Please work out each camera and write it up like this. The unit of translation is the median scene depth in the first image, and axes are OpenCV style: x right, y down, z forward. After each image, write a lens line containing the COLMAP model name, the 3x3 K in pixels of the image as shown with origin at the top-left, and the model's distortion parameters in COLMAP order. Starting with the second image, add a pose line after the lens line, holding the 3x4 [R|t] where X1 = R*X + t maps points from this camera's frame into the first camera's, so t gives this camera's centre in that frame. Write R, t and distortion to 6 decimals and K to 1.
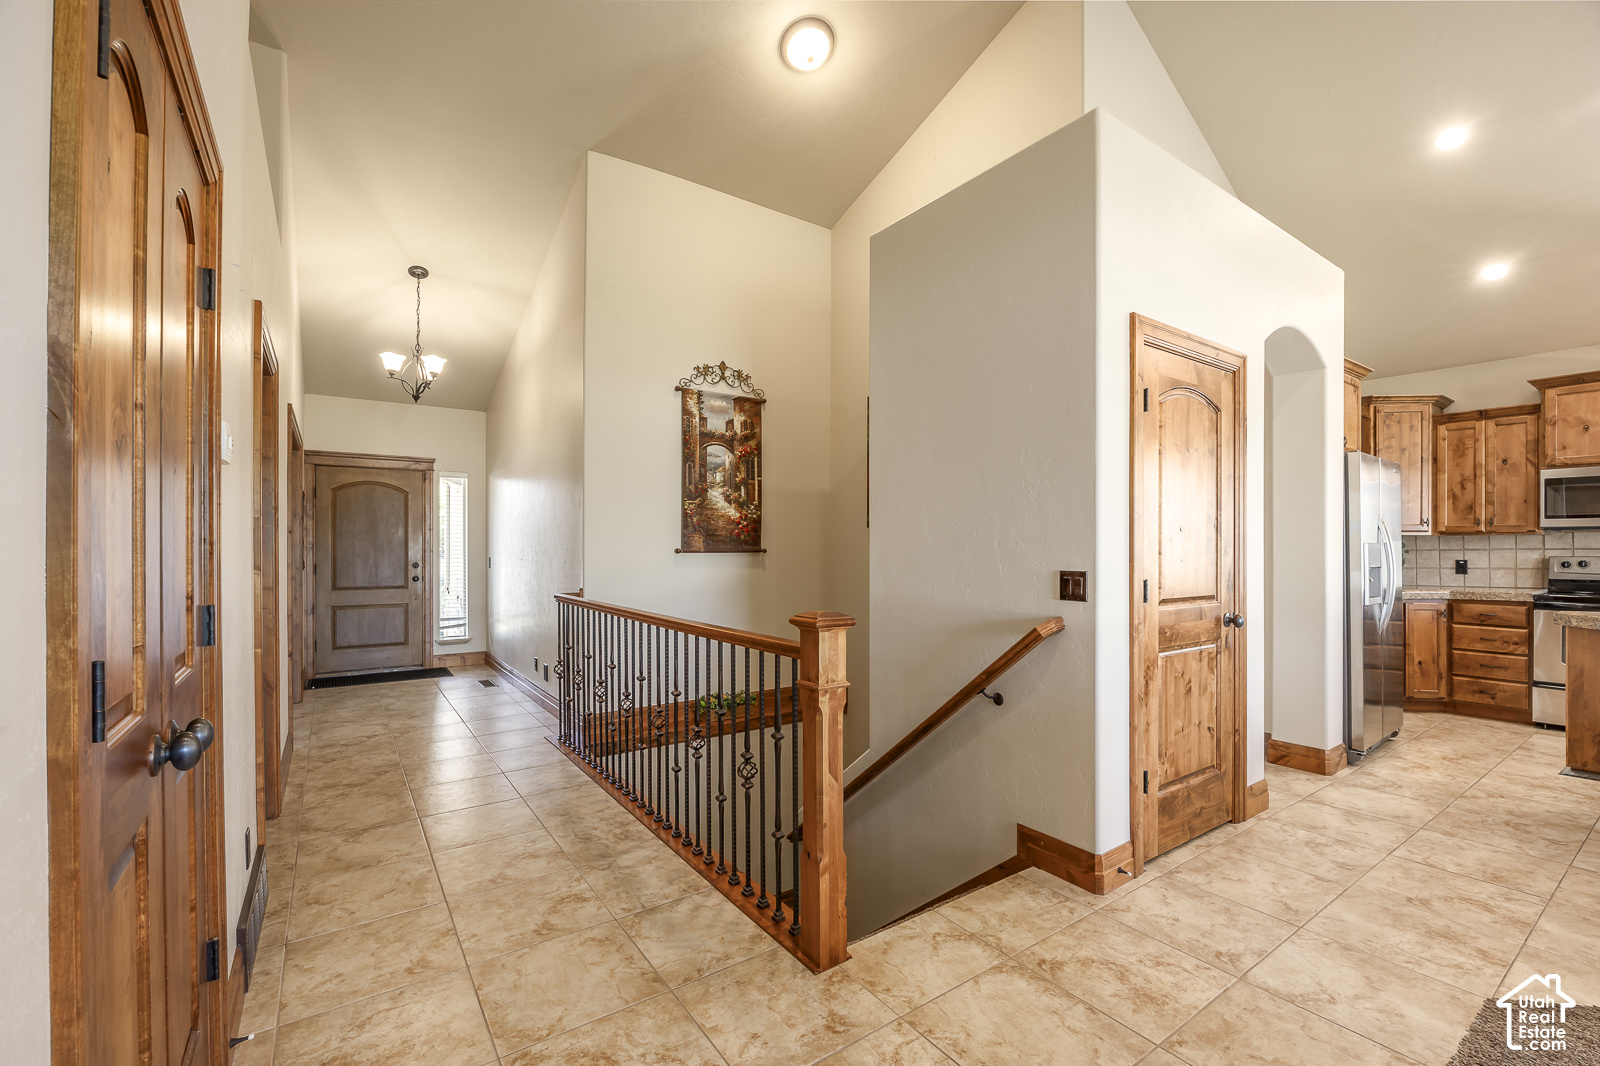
lens RADIAL K [[669.0, 0, 839.6], [0, 669.0, 548.2], [0, 0, 1]] dist [-0.004150, -0.000696]
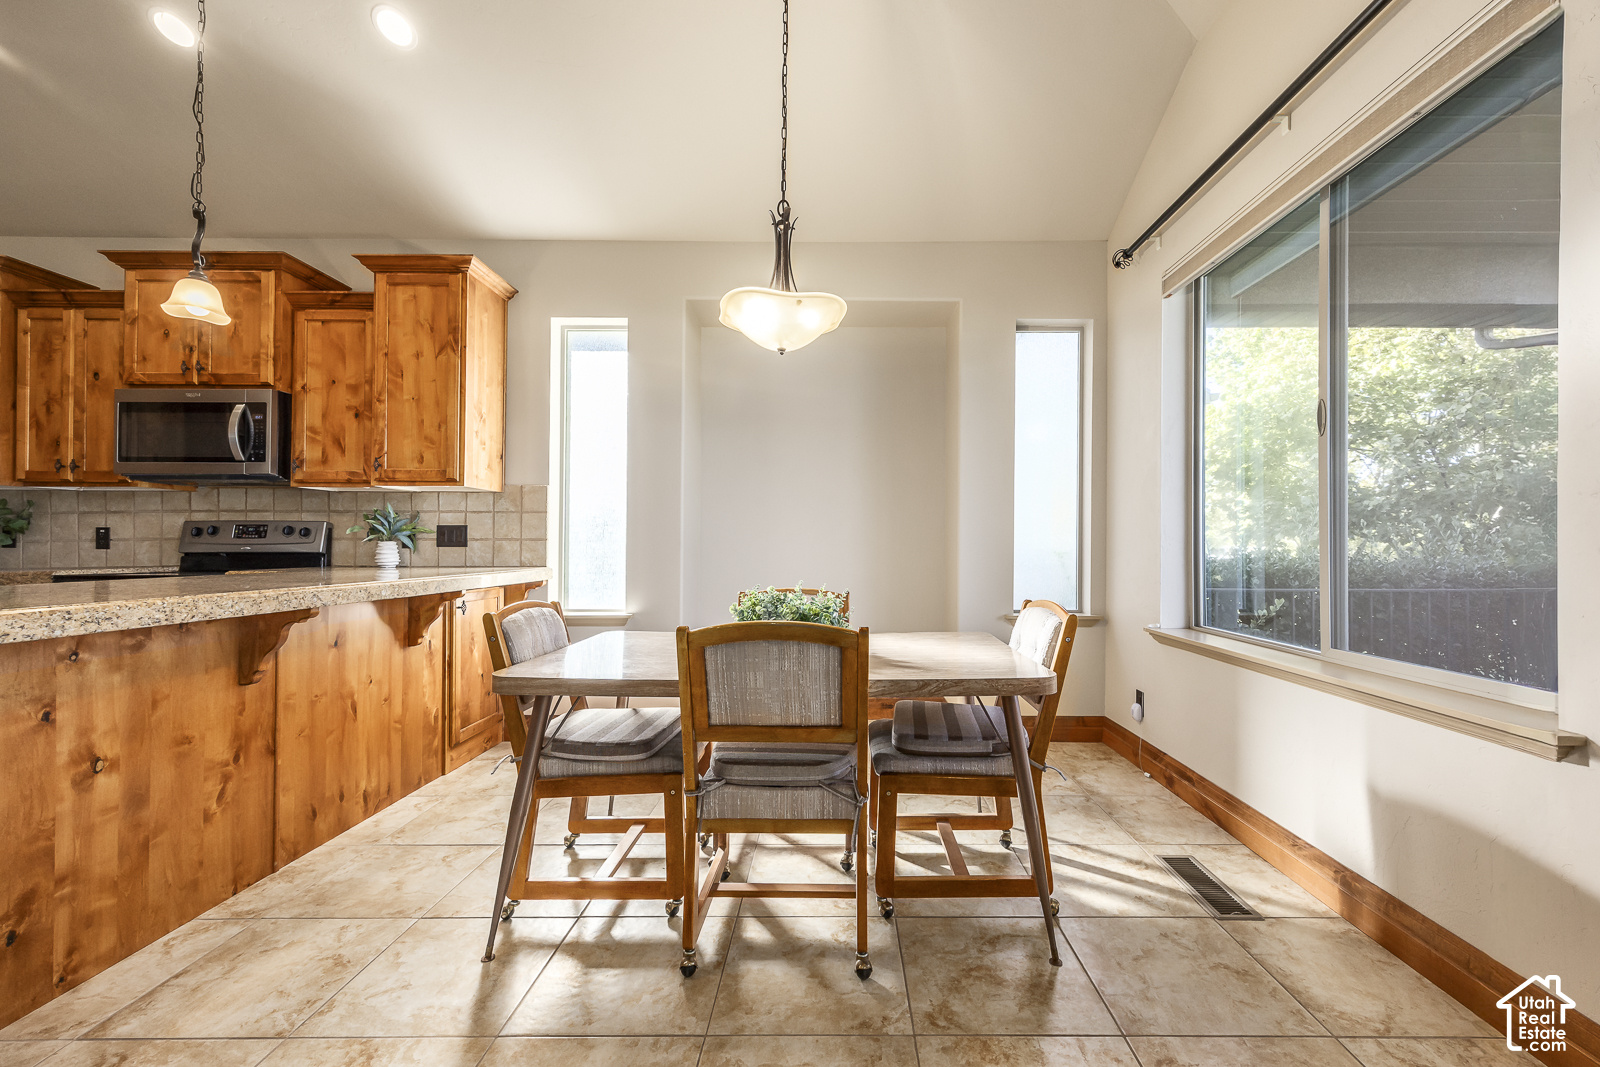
lens RADIAL K [[653.0, 0, 845.3], [0, 653.0, 536.6], [0, 0, 1]] dist [0.000429, -0.000142]
pose [[0.577785, 0.007145, 0.816158, 0.889986], [-0.003955, 0.999974, -0.005955, 0.029709], [-0.816179, 0.000212, 0.577799, 0.023019]]
